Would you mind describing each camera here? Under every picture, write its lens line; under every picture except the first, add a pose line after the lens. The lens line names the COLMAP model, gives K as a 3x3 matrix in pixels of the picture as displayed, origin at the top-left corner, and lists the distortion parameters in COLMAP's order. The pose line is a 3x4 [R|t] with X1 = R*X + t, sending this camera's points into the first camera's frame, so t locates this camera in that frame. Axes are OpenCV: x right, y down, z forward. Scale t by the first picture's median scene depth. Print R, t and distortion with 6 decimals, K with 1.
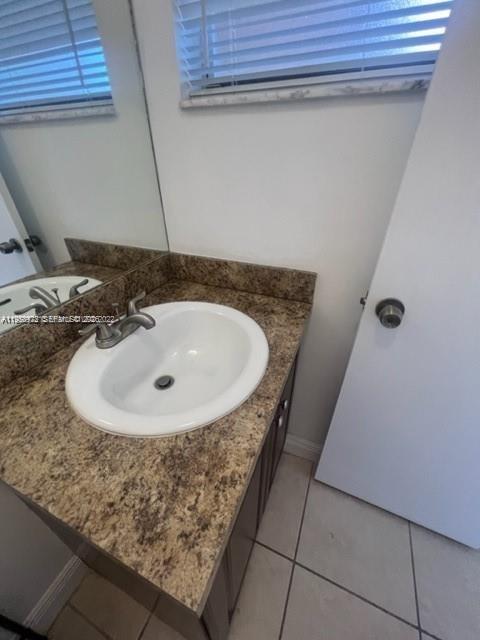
lens RADIAL K [[255.5, 0, 241.3], [0, 255.5, 317.9], [0, 0, 1]] dist [0.000869, 0.000104]
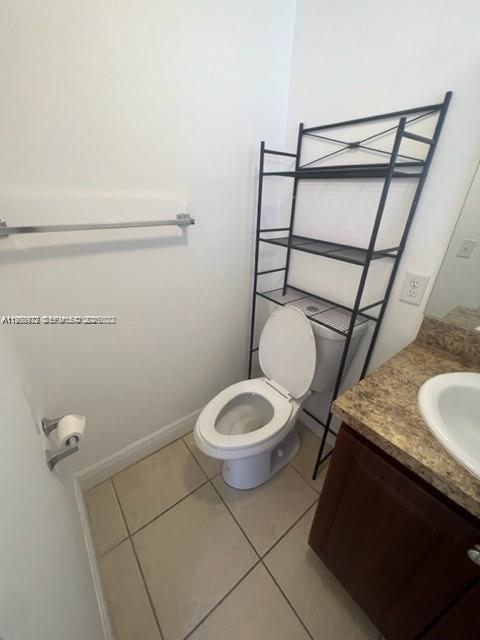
lens RADIAL K [[255.5, 0, 241.3], [0, 255.5, 317.9], [0, 0, 1]] dist [0.000869, 0.000104]
pose [[-0.484295, 0.383236, -0.786504, 1.288489], [-0.484883, 0.630703, 0.605890, -0.302423], [0.728249, 0.674792, -0.119622, 0.066215]]
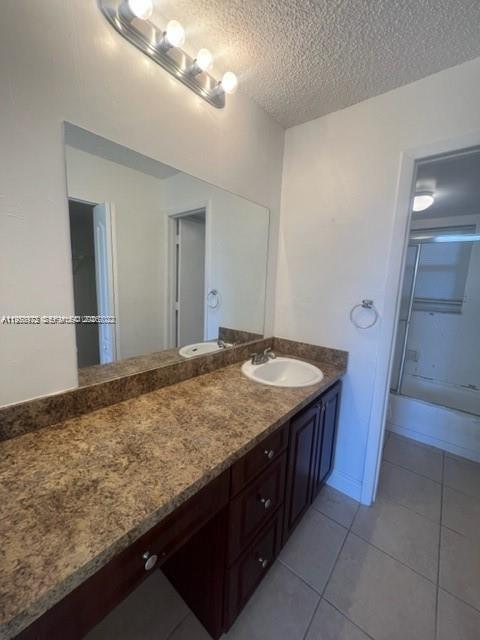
lens RADIAL K [[255.5, 0, 241.3], [0, 255.5, 317.9], [0, 0, 1]] dist [0.000869, 0.000104]
pose [[0.284488, -0.127003, 0.950230, -2.214438], [0.473777, 0.880313, -0.024185, -0.115651], [-0.833428, 0.457078, 0.310609, -0.316496]]
